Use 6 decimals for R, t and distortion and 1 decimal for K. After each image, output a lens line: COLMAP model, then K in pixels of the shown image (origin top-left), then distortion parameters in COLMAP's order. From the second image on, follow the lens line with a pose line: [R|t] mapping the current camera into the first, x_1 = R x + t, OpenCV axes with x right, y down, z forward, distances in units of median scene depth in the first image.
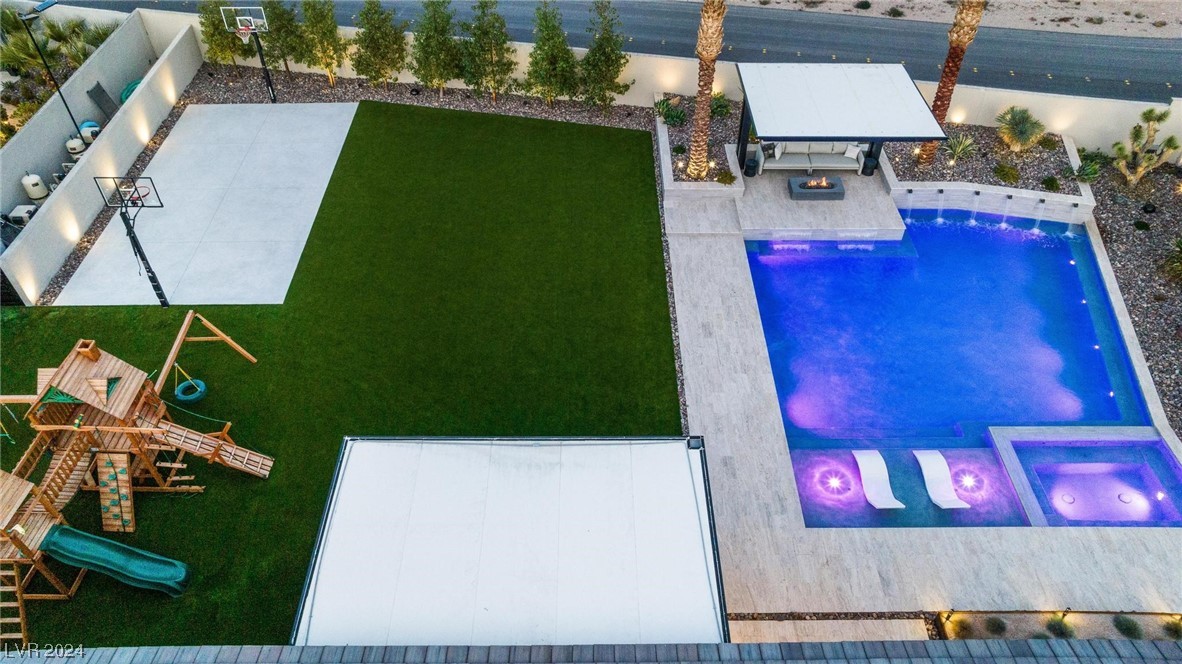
lens RADIAL K [[811.8, 0, 584.2], [0, 811.8, 335.5], [0, 0, 1]] dist [-0.004018, 0.005935]
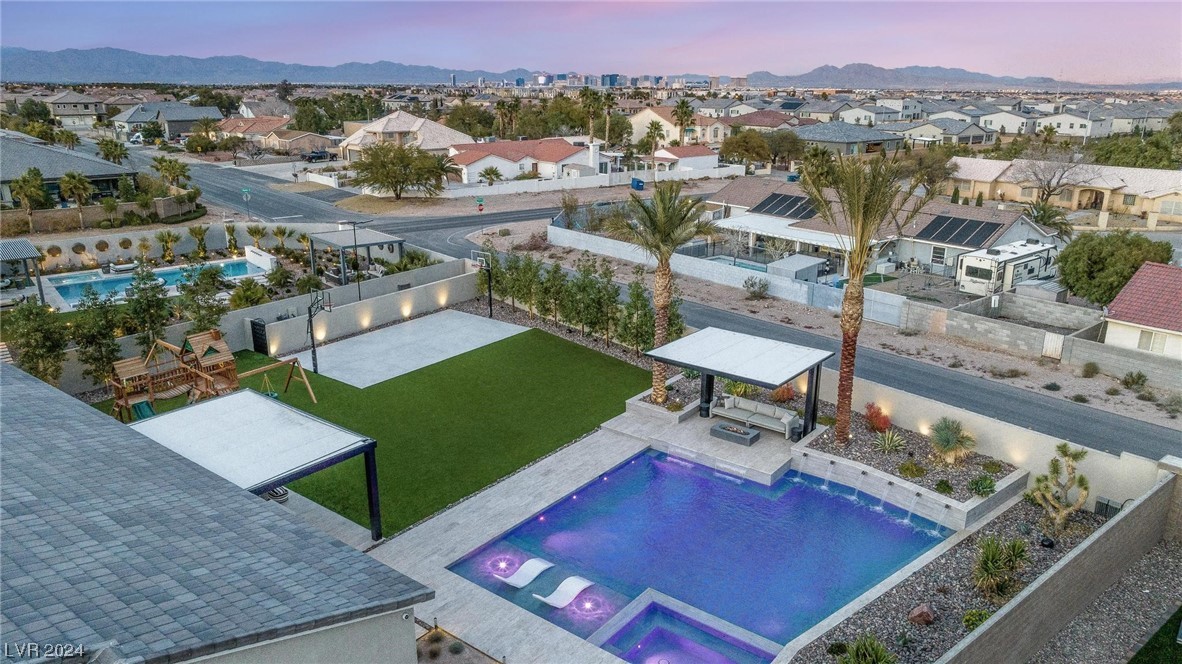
lens RADIAL K [[830.5, 0, 589.0], [0, 830.5, 334.9], [0, 0, 1]] dist [-0.025232, 0.035102]
pose [[0.784476, 0.185510, -0.591764, 0.805727], [-0.436346, 0.843166, -0.314124, 0.165680], [0.440682, 0.504636, 0.742389, -0.042269]]
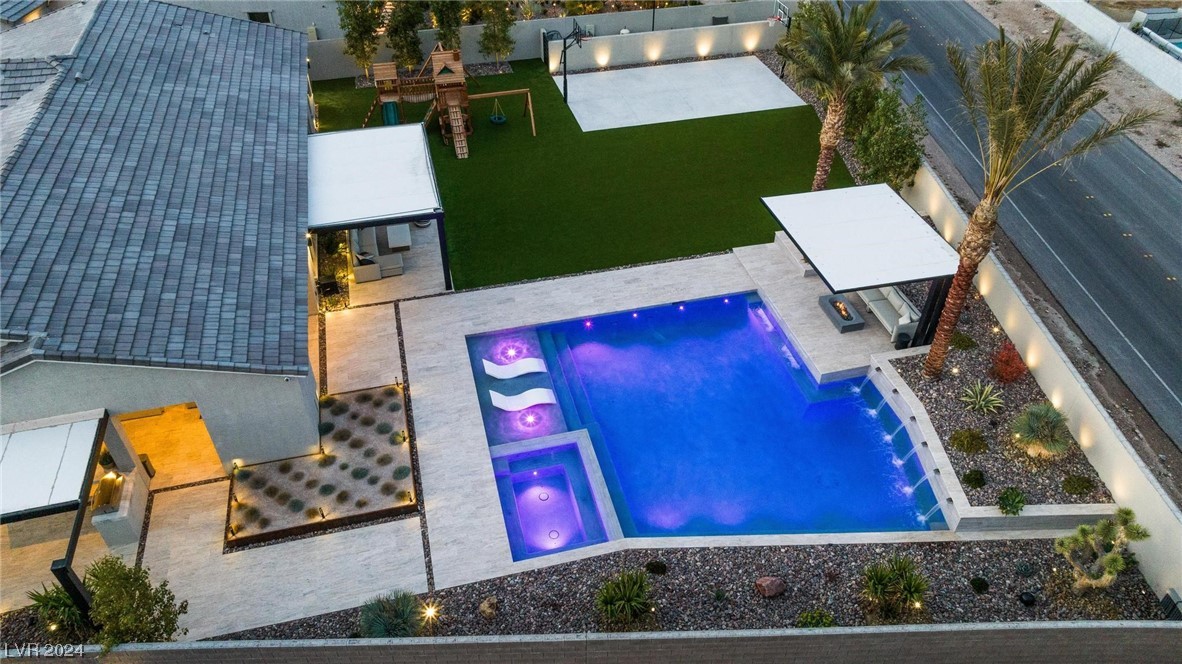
lens RADIAL K [[830.5, 0, 589.0], [0, 830.5, 334.9], [0, 0, 1]] dist [-0.025232, 0.035102]
pose [[0.243813, 0.625292, -0.741326, 1.018084], [-0.683512, 0.653071, 0.326052, -0.290034], [0.688016, 0.427210, 0.586622, 0.174129]]
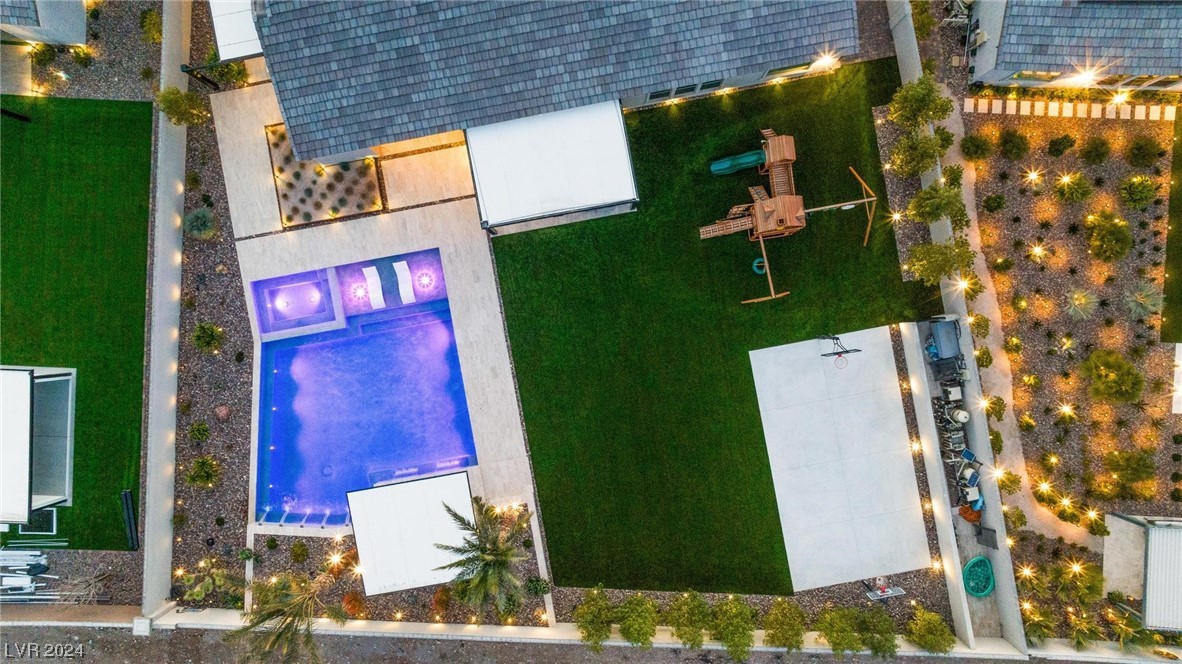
lens RADIAL K [[830.5, 0, 589.0], [0, 830.5, 334.9], [0, 0, 1]] dist [-0.025232, 0.035102]
pose [[-0.984280, 0.175170, 0.022542, -0.083128], [-0.108946, -0.702651, 0.703144, -1.033009], [0.139009, 0.689635, 0.710690, -0.232987]]
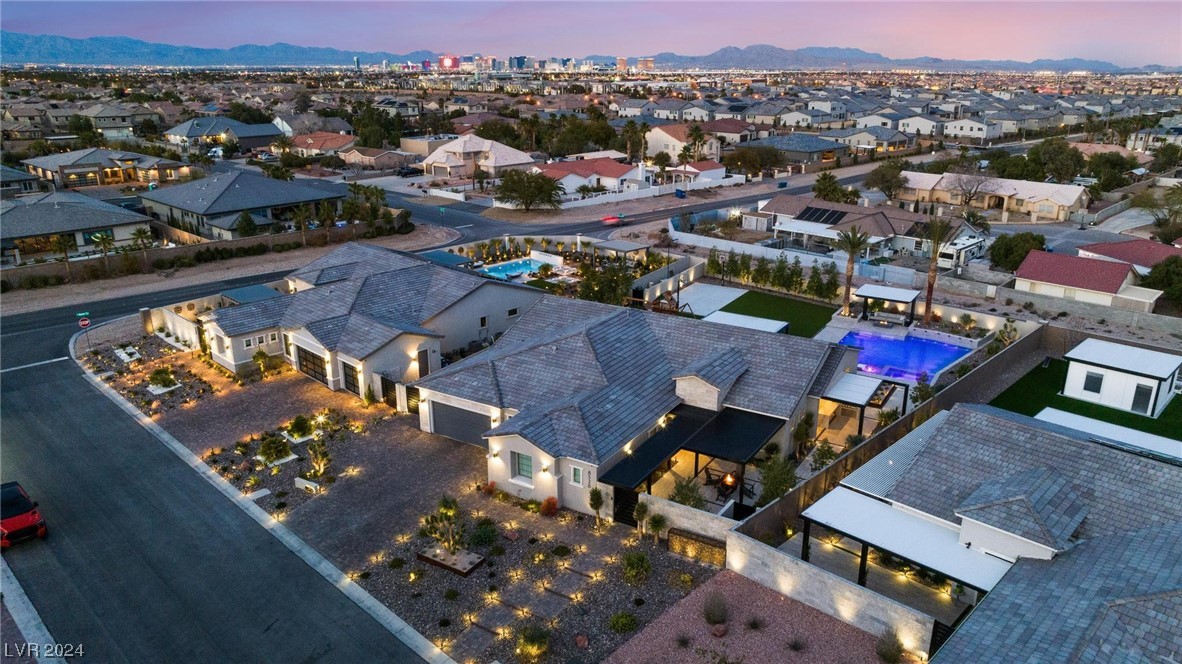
lens RADIAL K [[830.5, 0, 589.0], [0, 830.5, 334.9], [0, 0, 1]] dist [-0.025232, 0.035102]
pose [[0.846437, 0.168265, -0.505204, 0.919309], [-0.373426, 0.863928, -0.337908, 1.284136], [0.379602, 0.474674, 0.794095, -1.802294]]
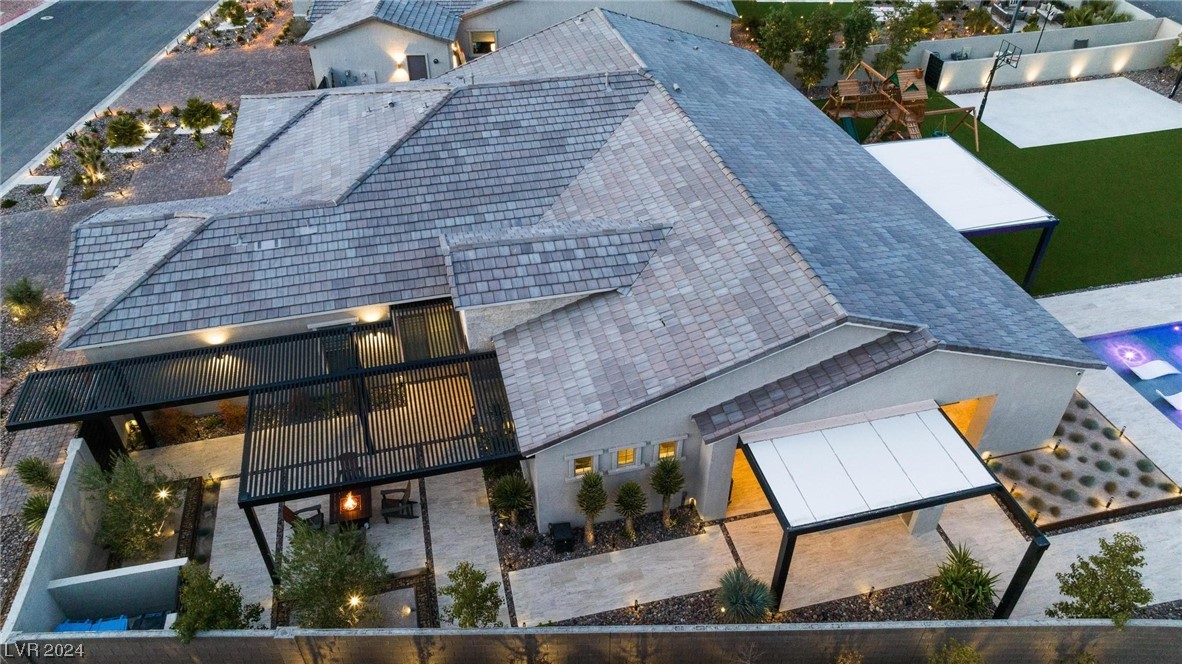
lens RADIAL K [[839.5, 0, 591.0], [0, 839.5, 332.0], [0, 0, 1]] dist [-0.102732, 0.129242]
pose [[0.228792, 0.602473, -0.764644, 0.876335], [-0.683565, 0.658680, 0.314451, 0.258210], [0.693104, 0.450740, 0.562530, -0.380905]]
